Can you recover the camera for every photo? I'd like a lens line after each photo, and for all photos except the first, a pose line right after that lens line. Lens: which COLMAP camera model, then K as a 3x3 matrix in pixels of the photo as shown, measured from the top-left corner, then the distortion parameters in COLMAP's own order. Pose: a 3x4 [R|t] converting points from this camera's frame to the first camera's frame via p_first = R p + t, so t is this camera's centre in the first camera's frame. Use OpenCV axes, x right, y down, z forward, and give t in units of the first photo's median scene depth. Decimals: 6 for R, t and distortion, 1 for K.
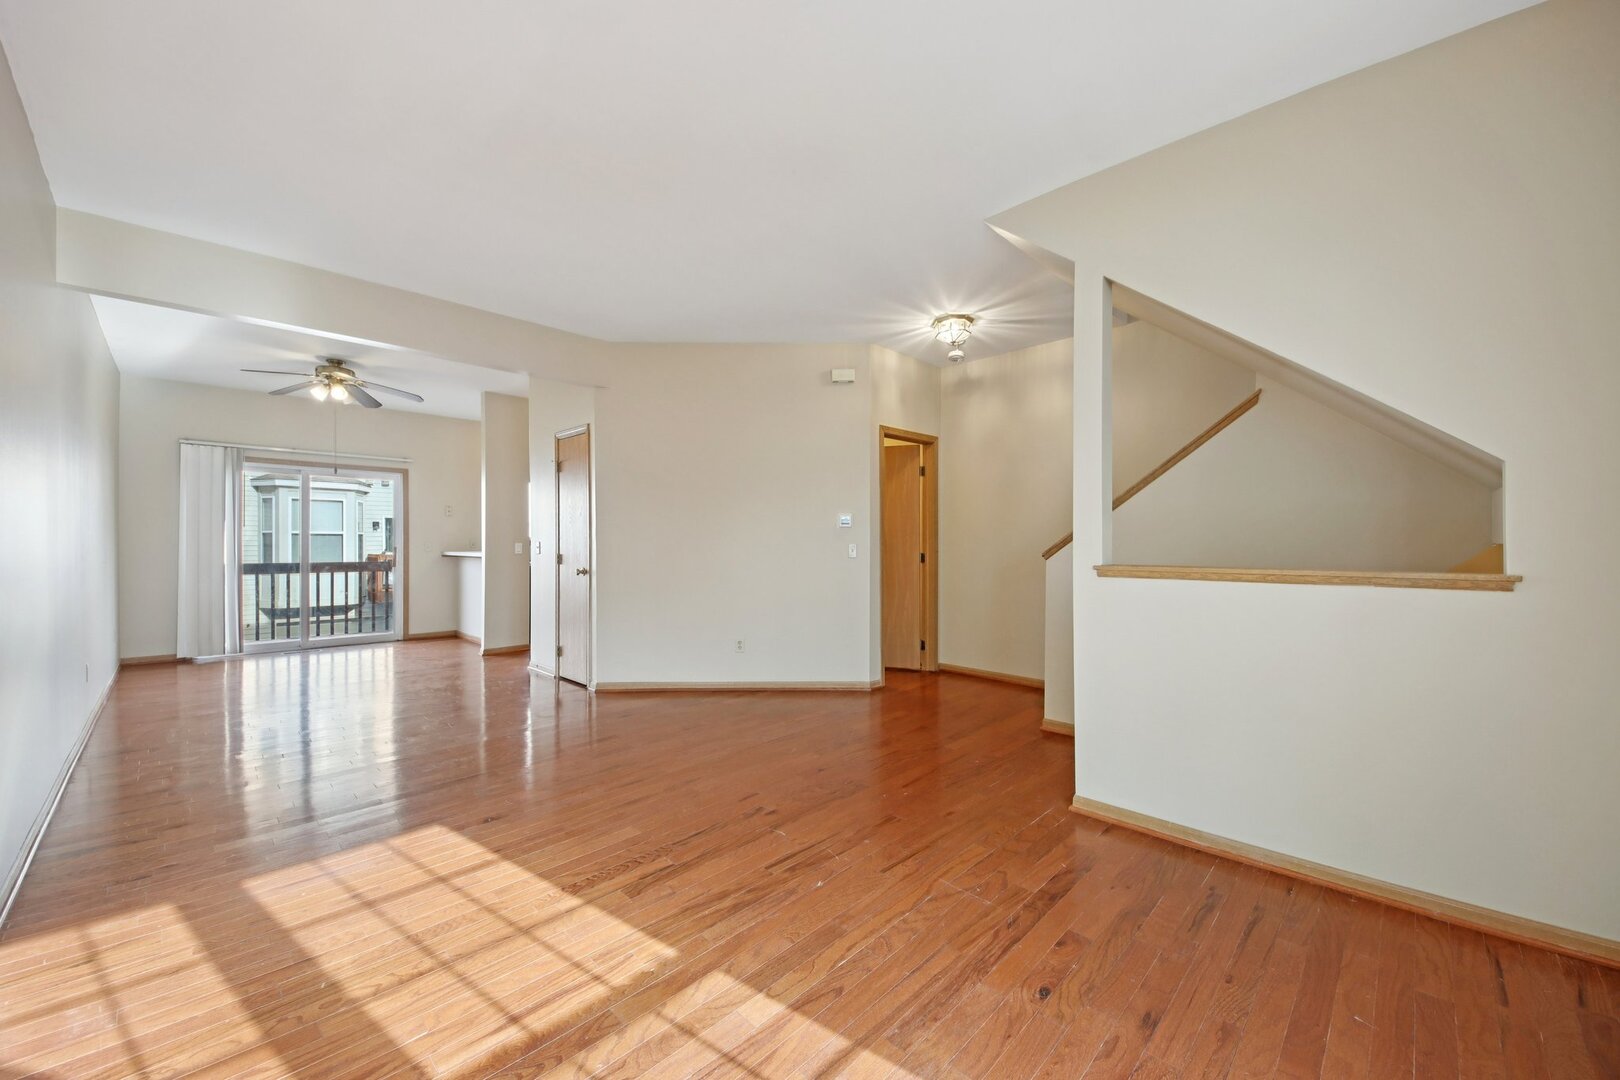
lens RADIAL K [[628.7, 0, 800.7], [0, 628.7, 538.4], [0, 0, 1]] dist [-0.002269, -0.004937]
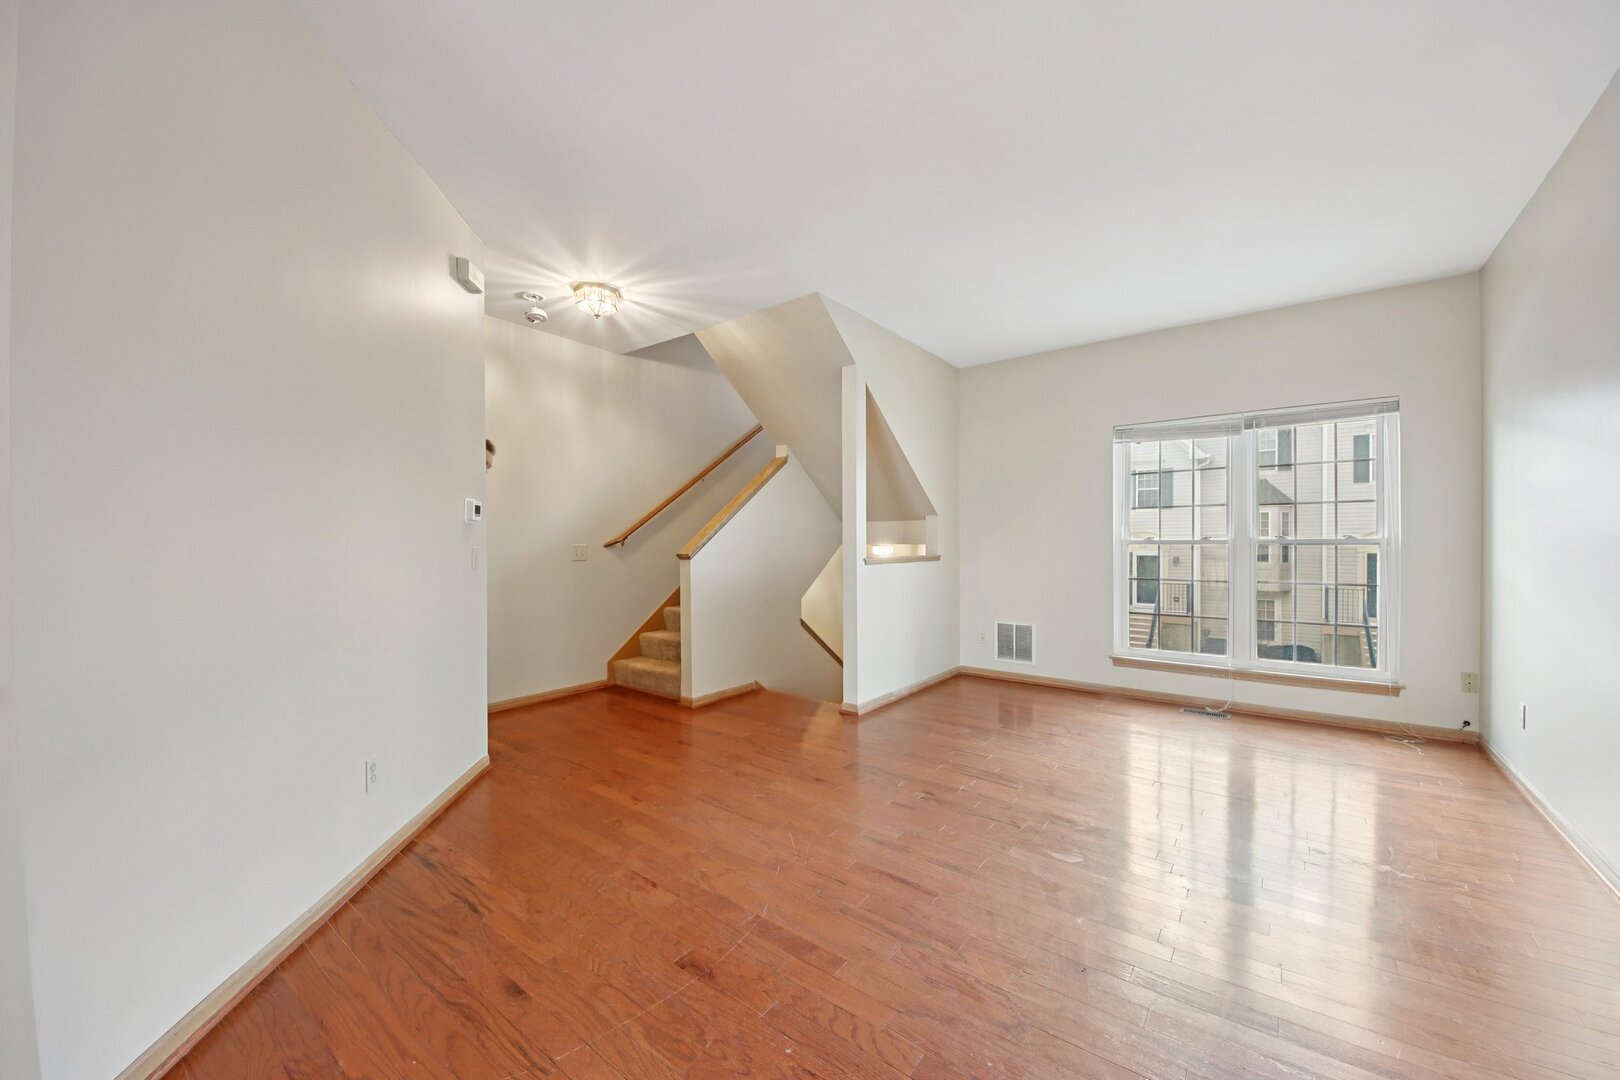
lens RADIAL K [[628.7, 0, 812.0], [0, 628.7, 559.9], [0, 0, 1]] dist [-0.002269, -0.004937]
pose [[-0.165388, -0.027079, 0.985857, -0.178692], [0.000203, 0.999622, 0.027491, 0.000245], [-0.986229, 0.004747, -0.165320, 0.228739]]
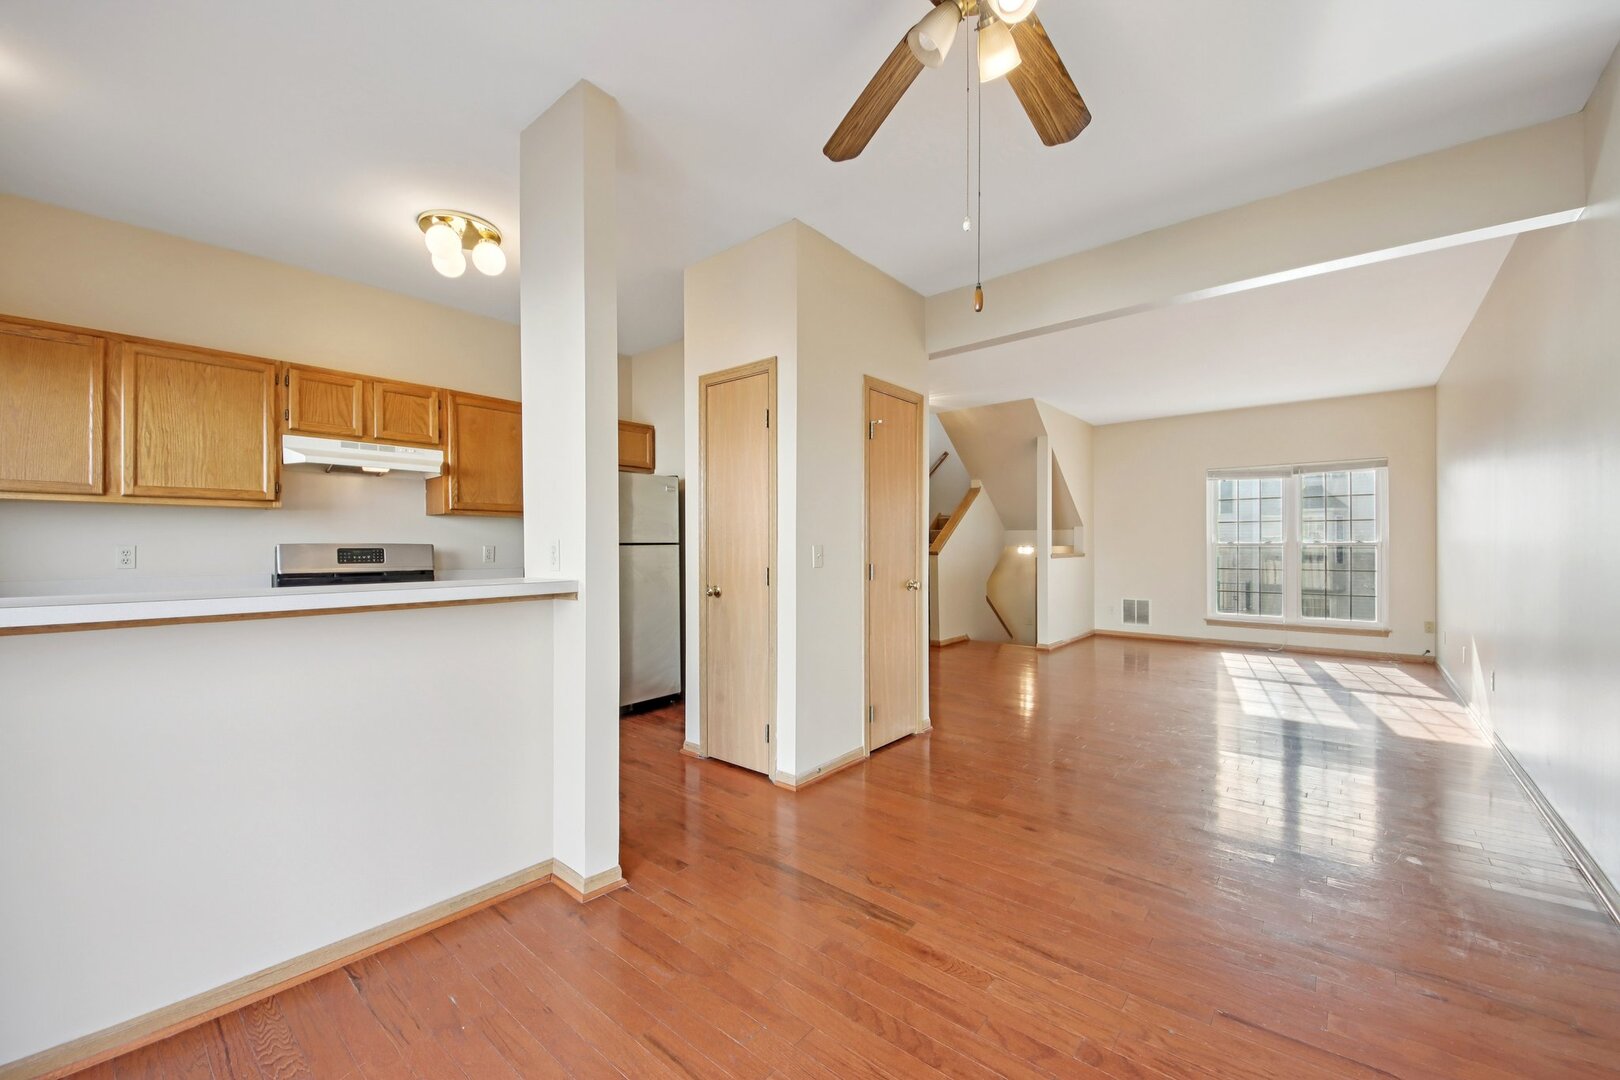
lens RADIAL K [[628.7, 0, 825.8], [0, 628.7, 554.6], [0, 0, 1]] dist [-0.002269, -0.004937]
pose [[-0.110087, -0.015122, 0.993807, -0.348992], [-0.003313, 0.999884, 0.014848, 0.001574], [-0.993916, -0.001658, -0.110125, 0.379129]]
